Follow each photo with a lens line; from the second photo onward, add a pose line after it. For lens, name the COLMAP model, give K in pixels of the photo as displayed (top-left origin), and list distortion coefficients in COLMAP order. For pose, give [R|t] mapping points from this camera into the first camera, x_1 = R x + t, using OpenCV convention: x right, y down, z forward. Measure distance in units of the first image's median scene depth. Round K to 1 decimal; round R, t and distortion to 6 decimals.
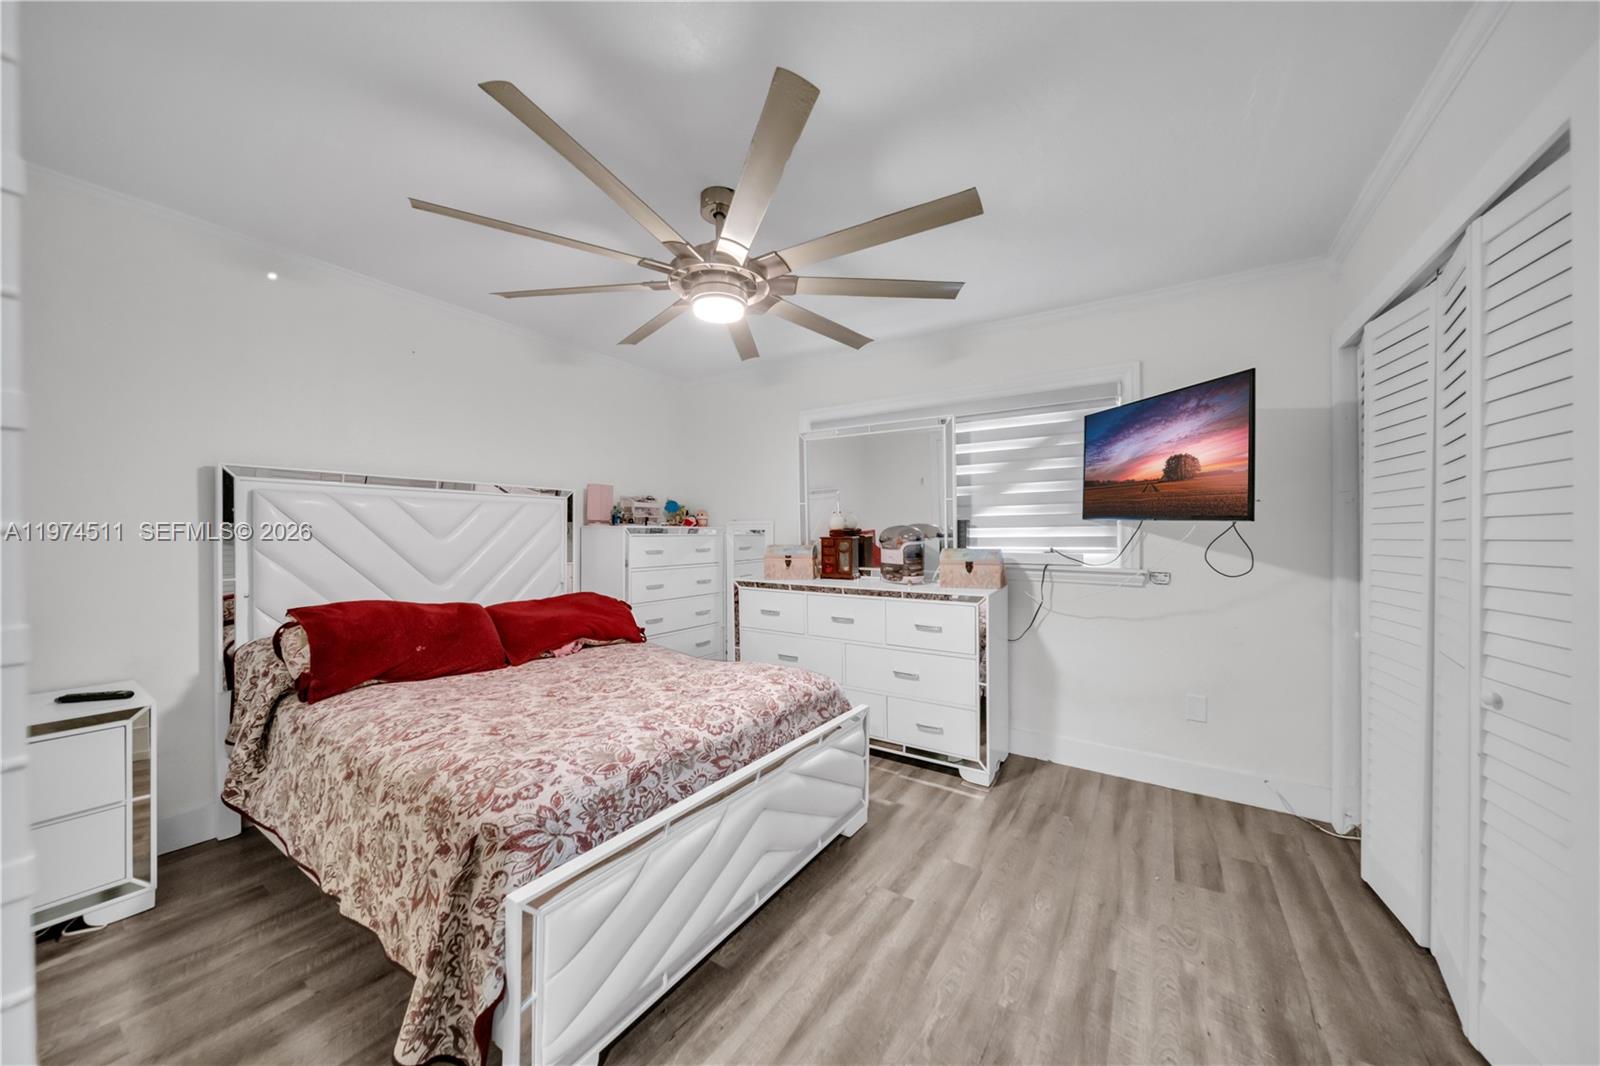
lens RADIAL K [[555.4, 0, 801.1], [0, 555.4, 537.4], [0, 0, 1]] dist [0.002296, -0.001448]
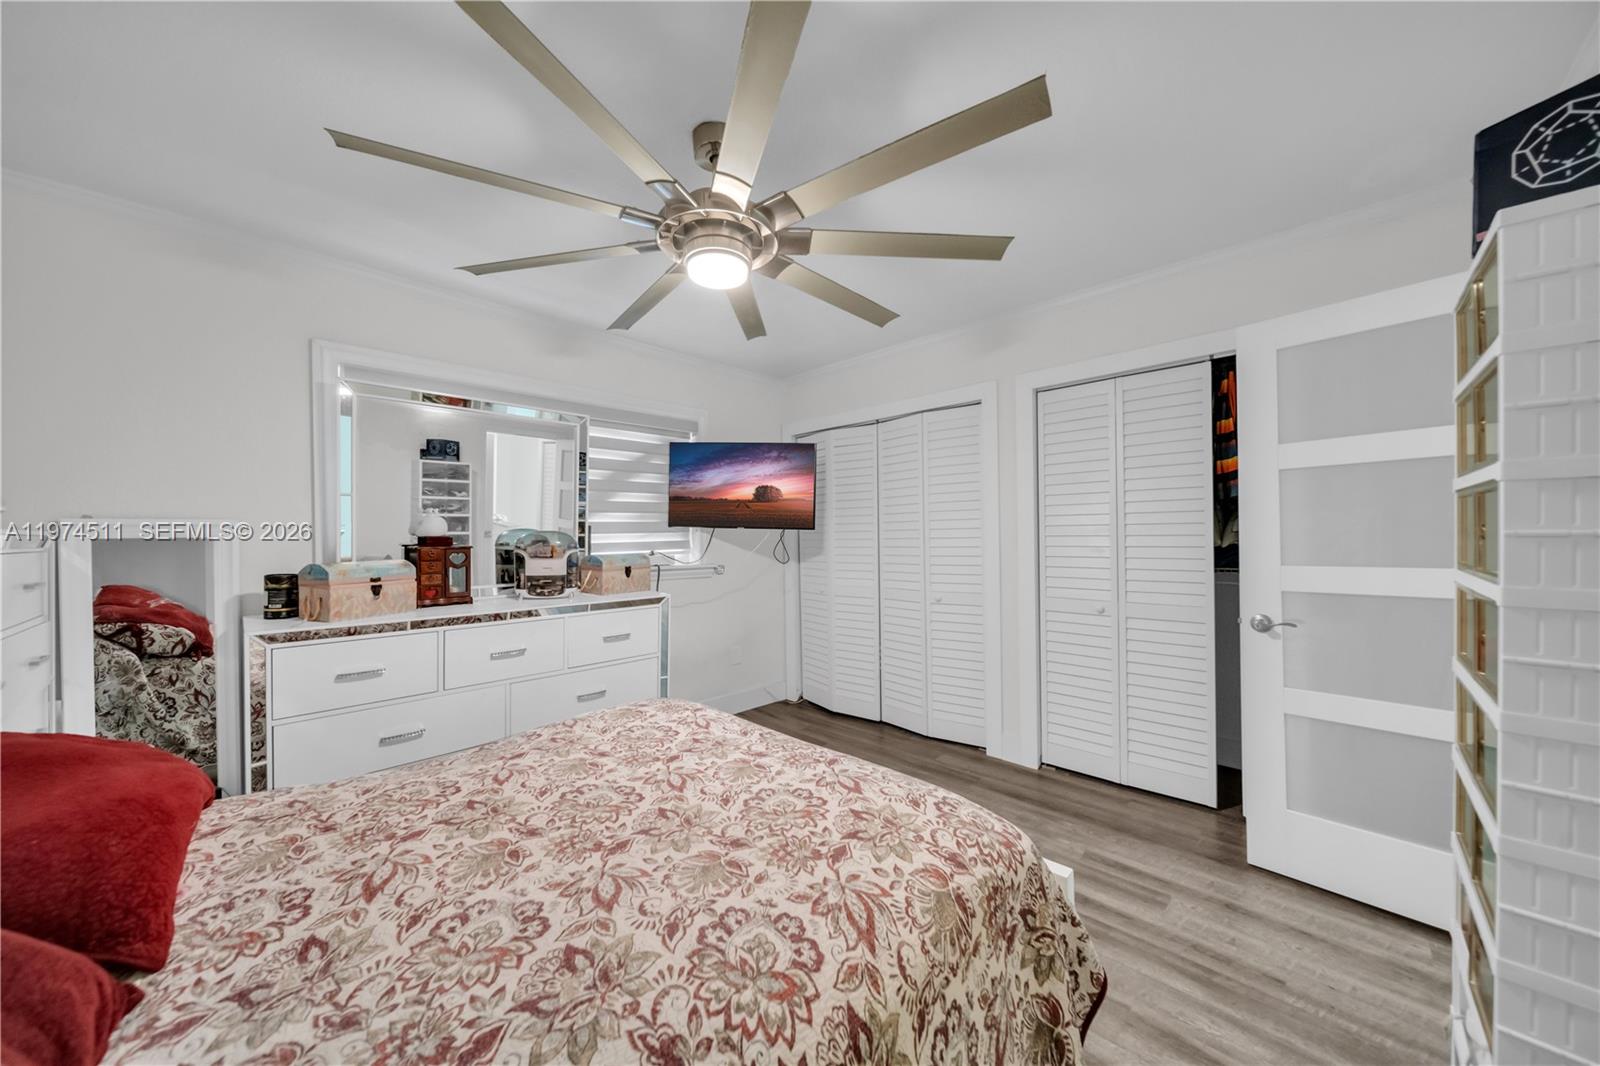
lens RADIAL K [[555.4, 0, 796.5], [0, 555.4, 534.0], [0, 0, 1]] dist [0.002296, -0.001448]
pose [[0.200359, 0.000510, 0.979722, -0.650816], [0.019788, 0.999794, -0.004568, -0.005774], [-0.979523, 0.020302, 0.200307, 0.498493]]
